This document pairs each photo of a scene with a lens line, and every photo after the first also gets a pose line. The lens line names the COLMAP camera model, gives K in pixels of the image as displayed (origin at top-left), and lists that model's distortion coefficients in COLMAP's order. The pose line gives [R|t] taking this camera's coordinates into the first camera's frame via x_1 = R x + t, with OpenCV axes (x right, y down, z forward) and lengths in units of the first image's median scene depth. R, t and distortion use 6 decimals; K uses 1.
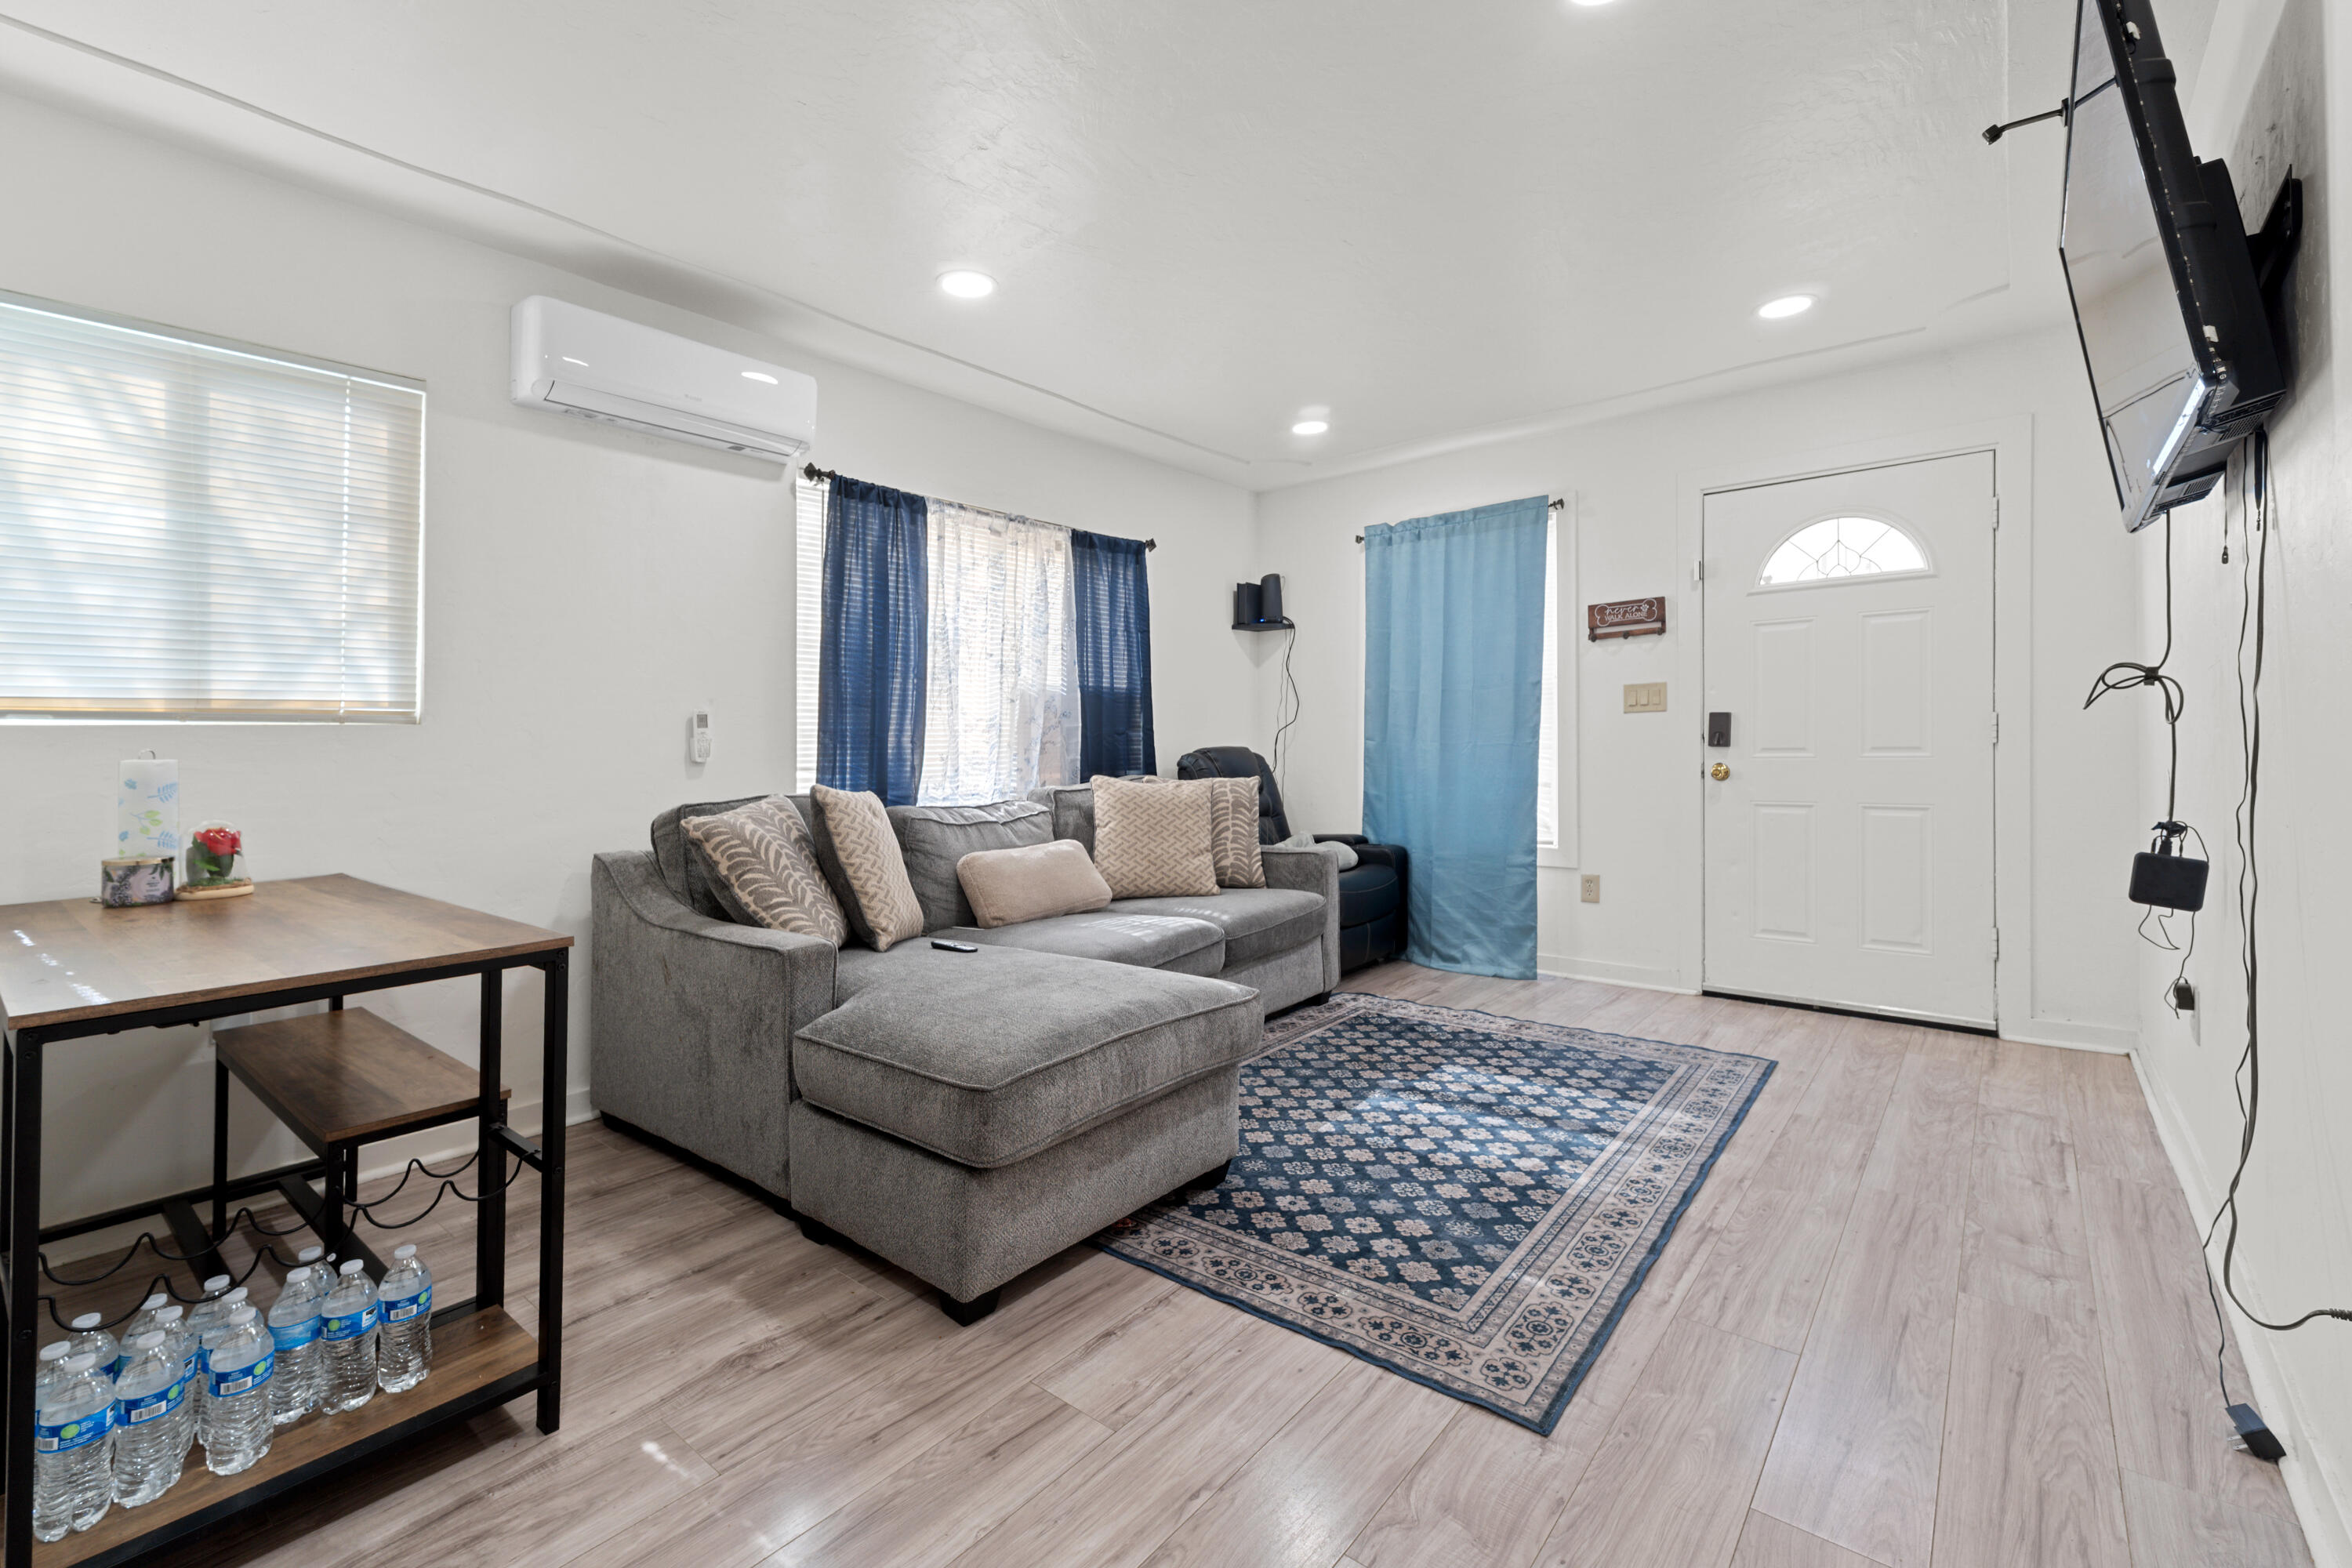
lens RADIAL K [[999.9, 0, 1176.0], [0, 999.9, 784.0], [0, 0, 1]] dist [0.000378, 0.000146]
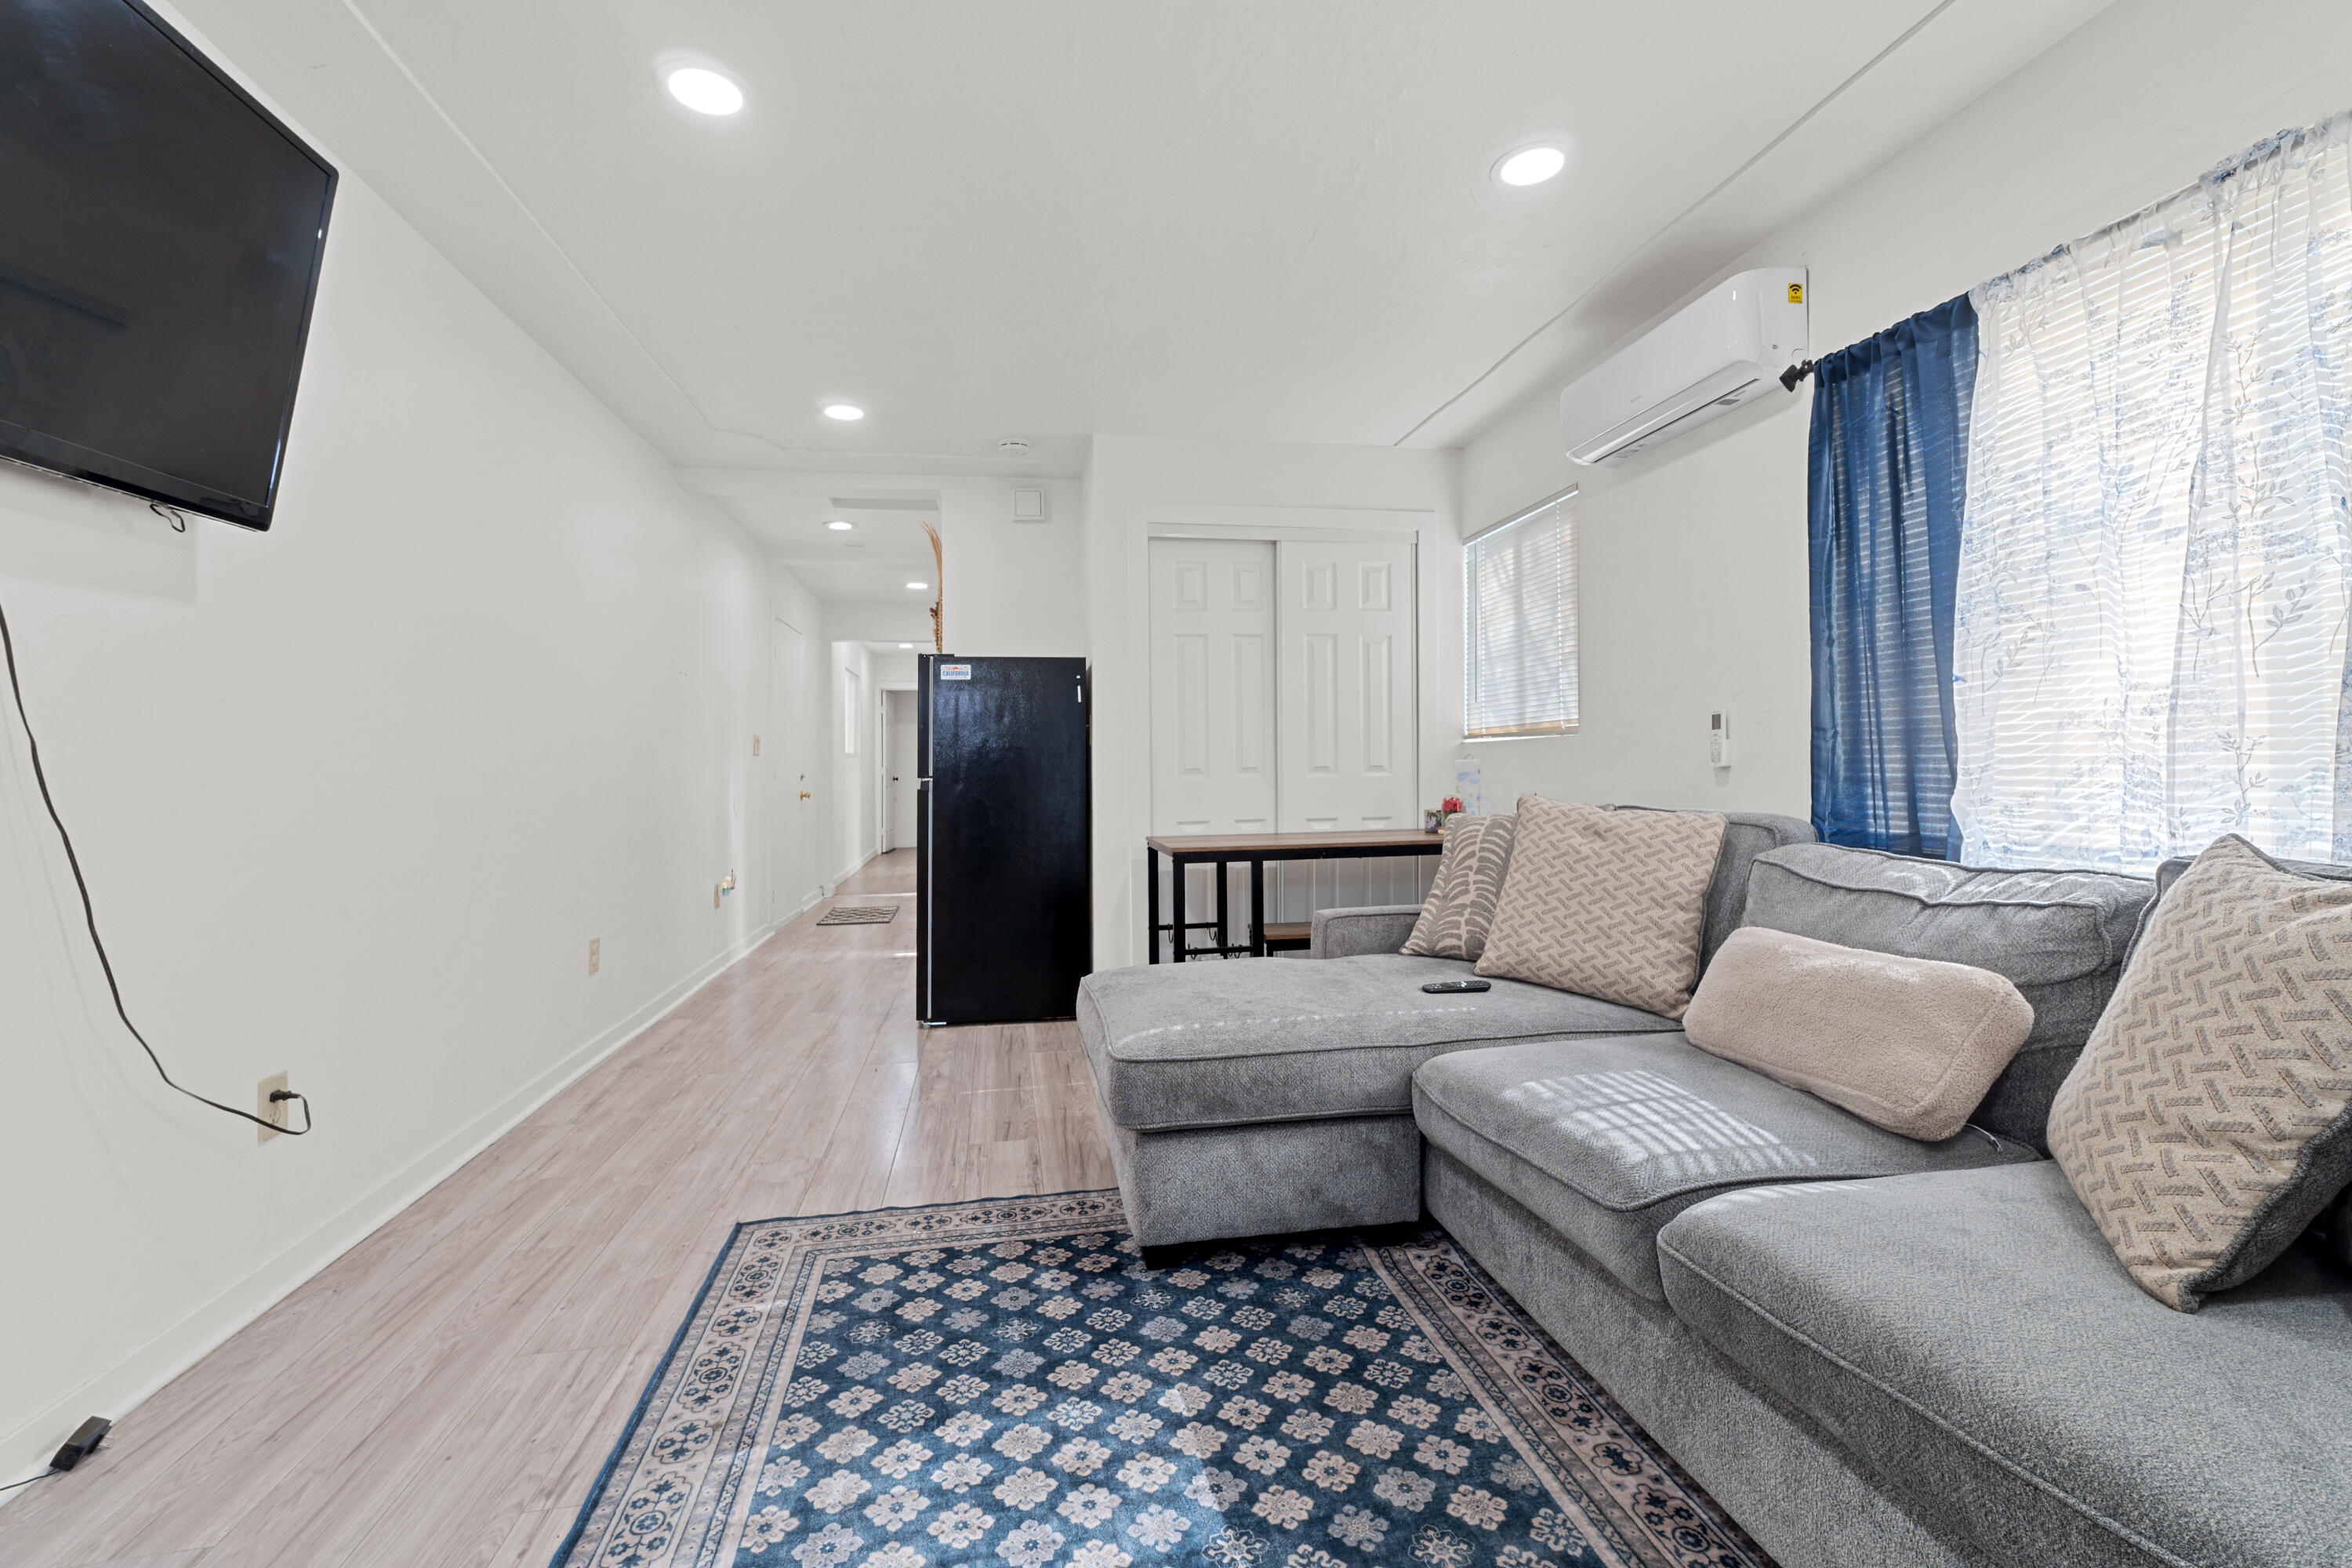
lens RADIAL K [[1010.1, 0, 1170.3], [0, 1010.1, 745.3], [0, 0, 1]] dist [0.008282, 0.000505]
pose [[-0.654448, 0.012726, -0.756000, 0.686895], [-0.001861, 0.999828, 0.018441, -0.074269], [0.756104, 0.013476, -0.654312, 1.565185]]
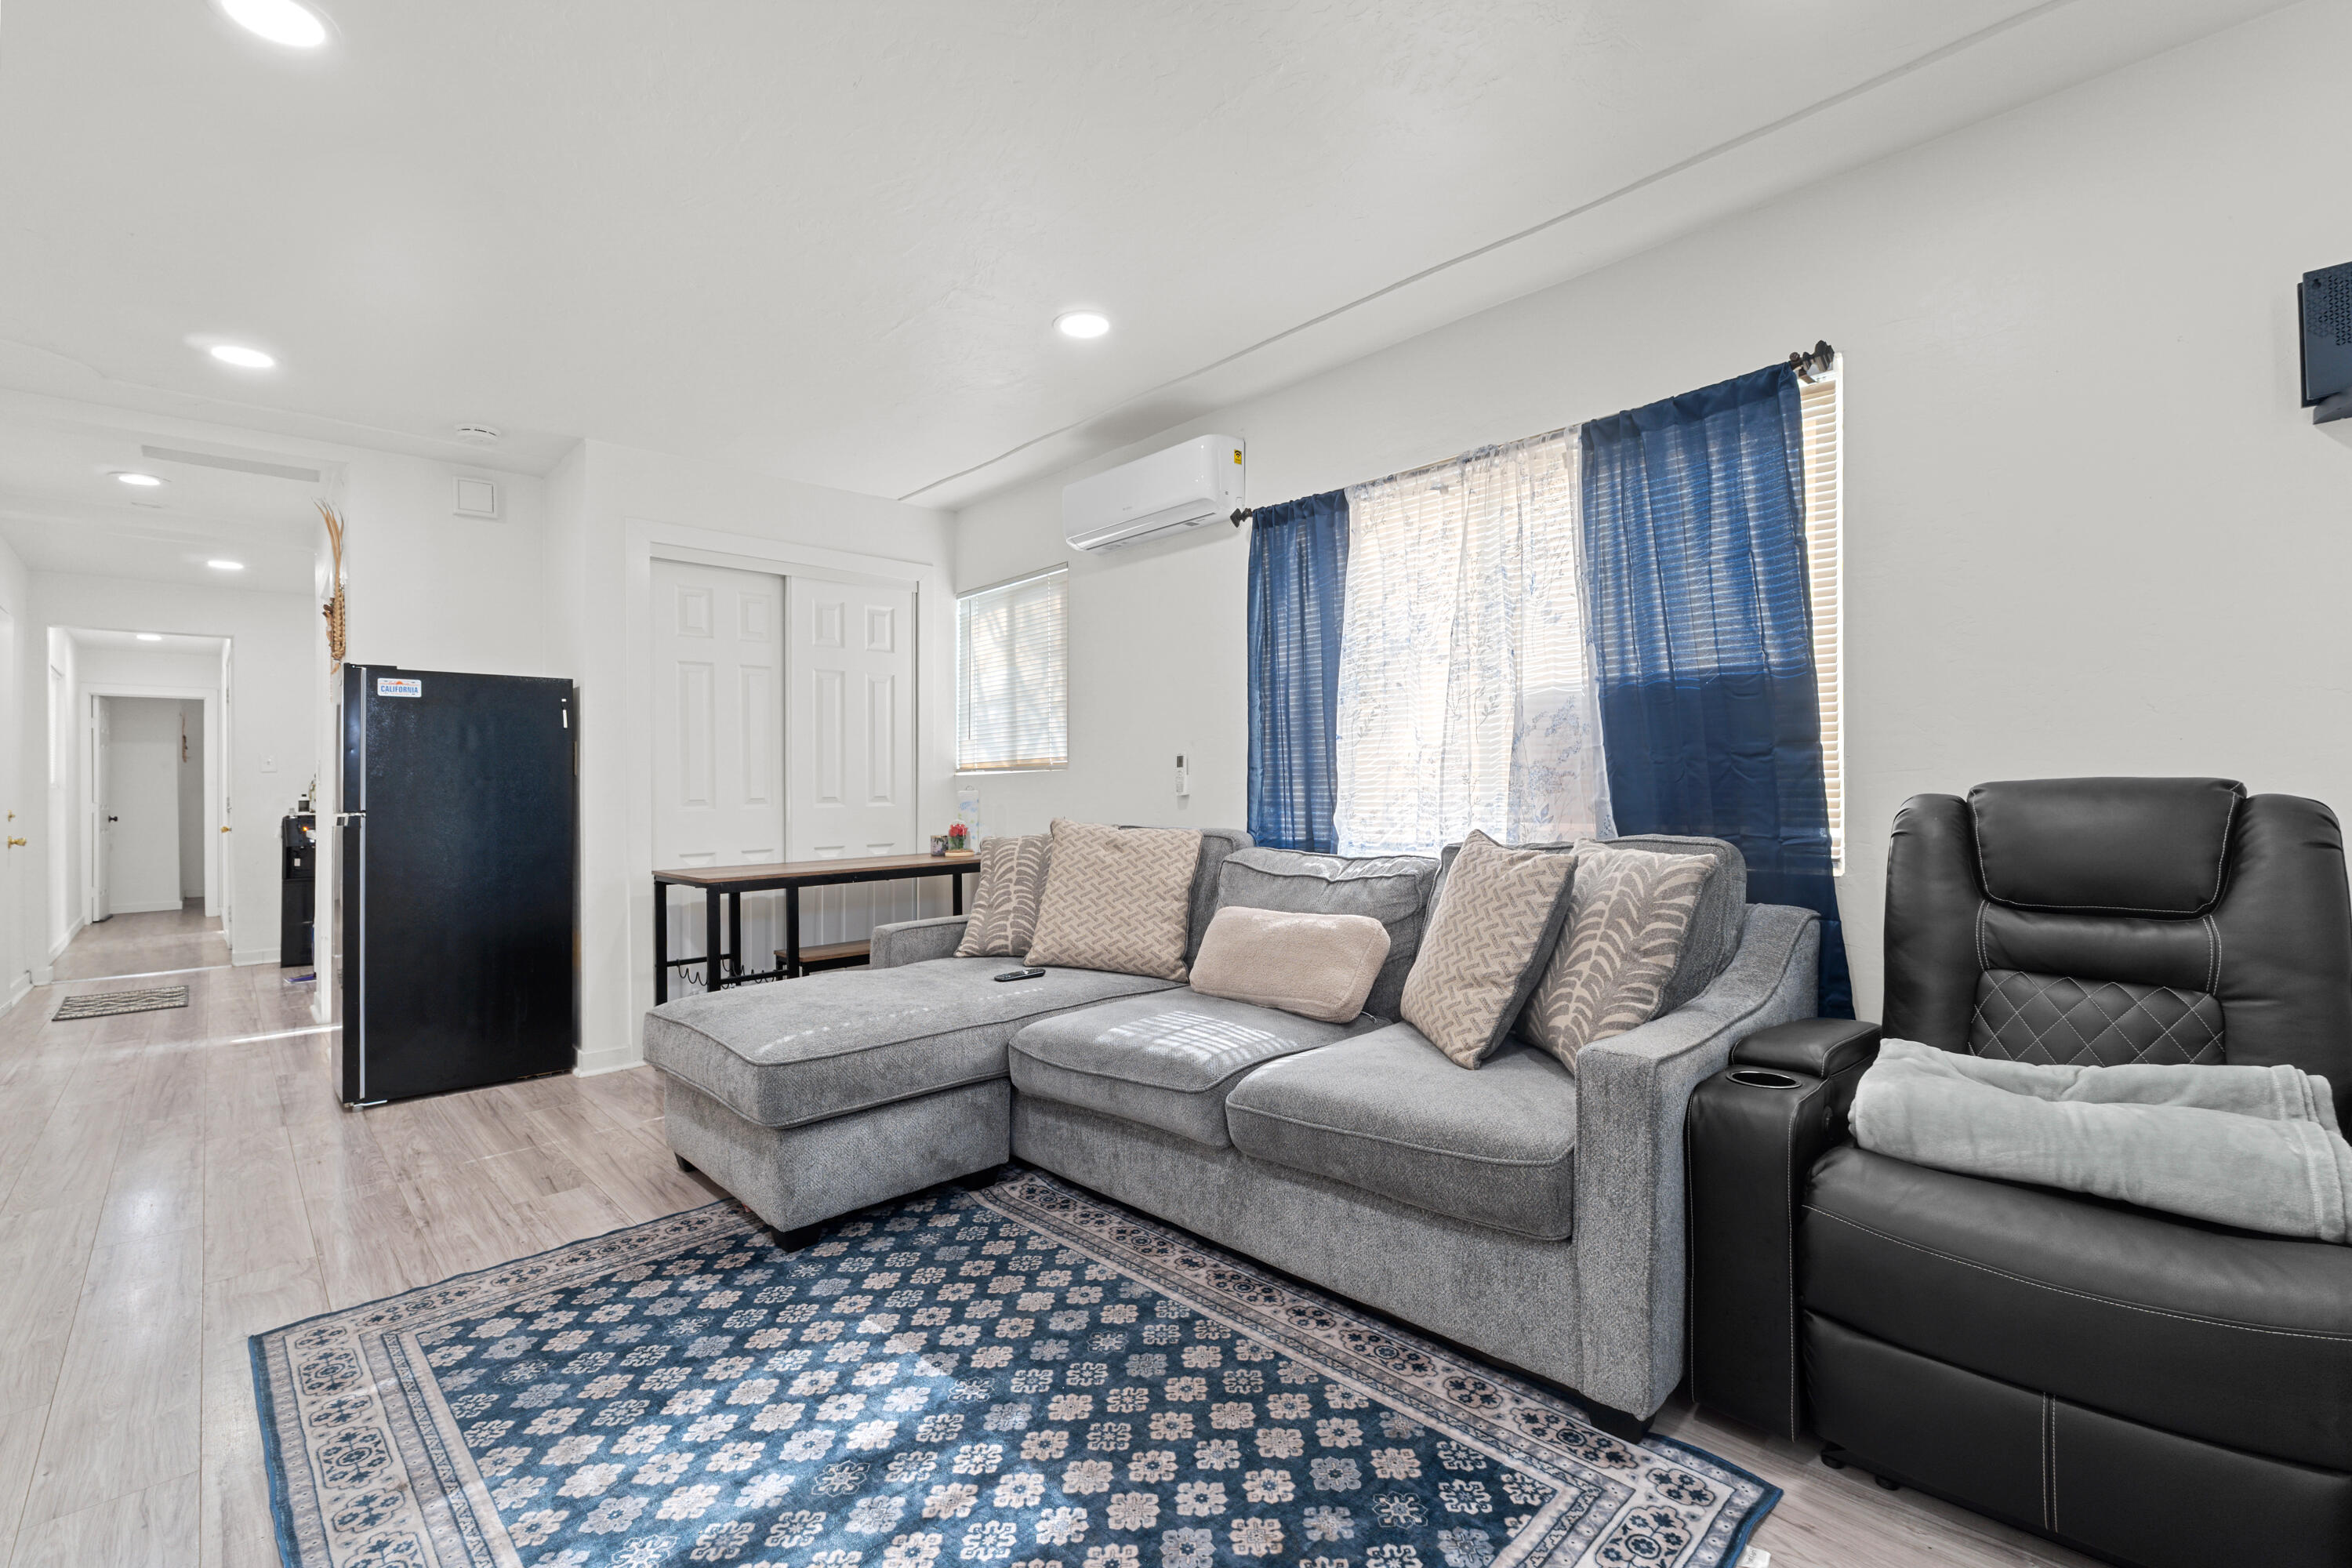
lens RADIAL K [[1019.4, 0, 1177.3], [0, 1019.4, 794.2], [0, 0, 1]] dist [-0.003623, -0.000439]
pose [[-0.115347, 0.025585, -0.992996, 0.949728], [-0.018986, 0.999429, 0.027956, -0.075028], [0.993144, 0.022078, -0.114795, 1.454101]]
